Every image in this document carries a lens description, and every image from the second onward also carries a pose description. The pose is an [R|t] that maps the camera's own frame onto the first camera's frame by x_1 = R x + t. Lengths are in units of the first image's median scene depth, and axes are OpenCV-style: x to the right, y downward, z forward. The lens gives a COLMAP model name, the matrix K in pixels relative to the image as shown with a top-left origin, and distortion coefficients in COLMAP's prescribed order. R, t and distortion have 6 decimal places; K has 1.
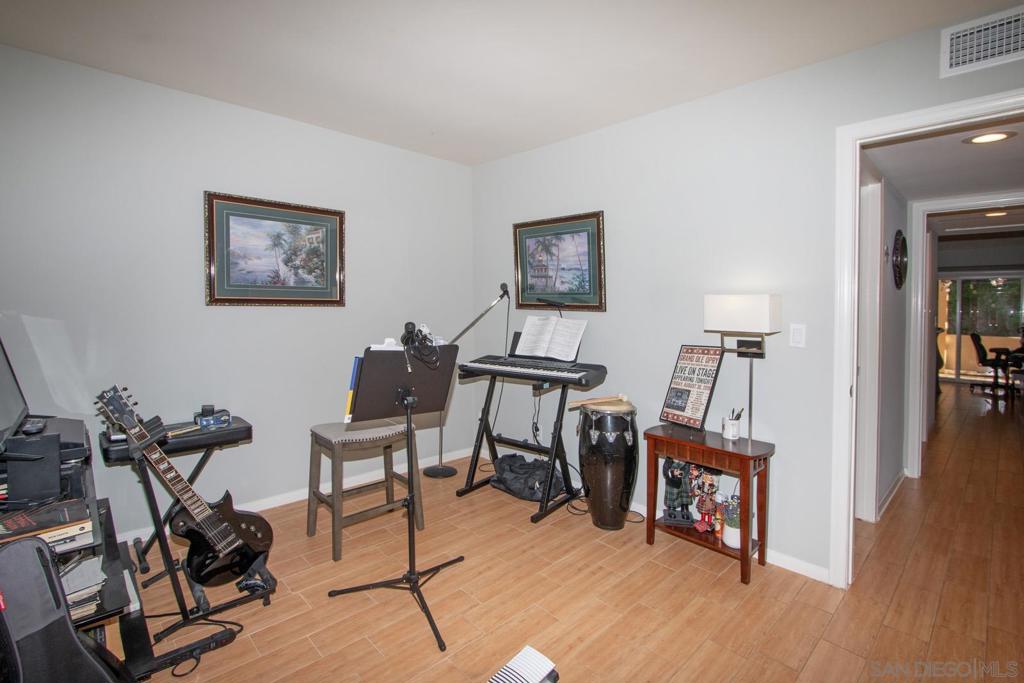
lens RADIAL K [[479.9, 0, 498.5], [0, 479.9, 347.5], [0, 0, 1]] dist [-0.001632, -0.000232]
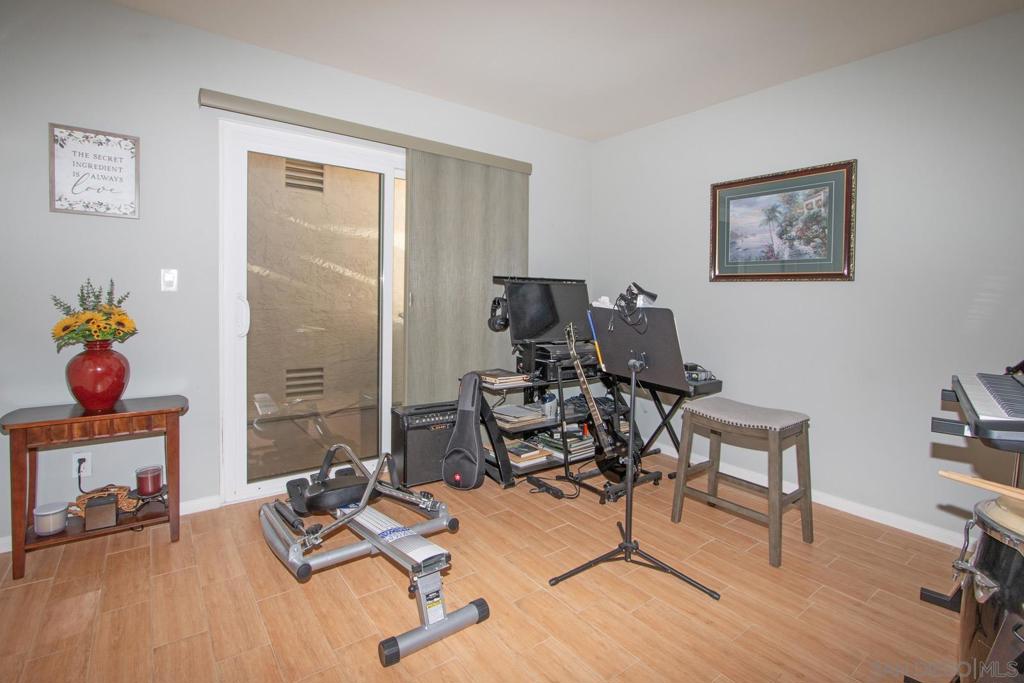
lens RADIAL K [[475.3, 0, 512.0], [0, 475.3, 341.5], [0, 0, 1]] dist [-0.001166, -0.000194]
pose [[-0.087956, 0.111529, -0.989861, 0.574055], [-0.080681, 0.989650, 0.118674, -0.038222], [0.992852, 0.090301, -0.078047, 0.573849]]
